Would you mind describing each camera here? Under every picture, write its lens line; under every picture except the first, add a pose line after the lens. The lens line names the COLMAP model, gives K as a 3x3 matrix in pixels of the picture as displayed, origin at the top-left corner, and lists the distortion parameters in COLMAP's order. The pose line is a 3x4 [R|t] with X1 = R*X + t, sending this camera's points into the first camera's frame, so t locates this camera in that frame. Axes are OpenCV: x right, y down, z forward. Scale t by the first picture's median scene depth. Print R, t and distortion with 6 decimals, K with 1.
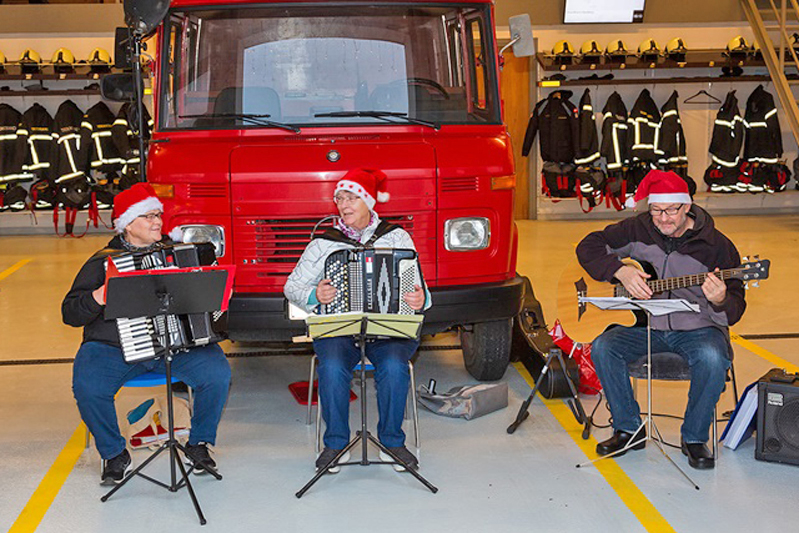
lens RADIAL K [[1074.1, 0, 399.2], [0, 1074.1, 265.0], [0, 0, 1]] dist [0.028401, 0.000000]
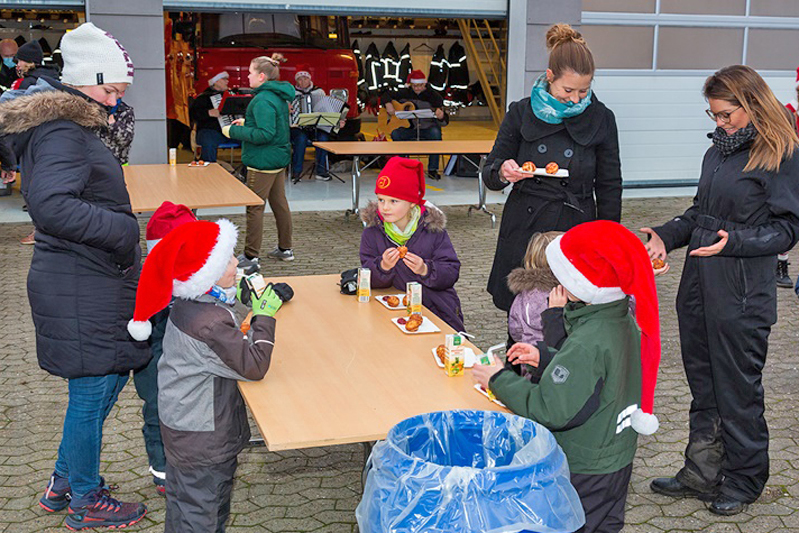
lens RADIAL K [[1021.6, 0, 399.2], [0, 1021.6, 267.2], [0, 0, 1]] dist [0.017363, 0.000000]
pose [[0.964888, -0.025723, 0.261400, -0.174993], [0.013060, 0.998661, 0.050065, 0.102648], [-0.262338, -0.044893, 0.963931, -0.521608]]
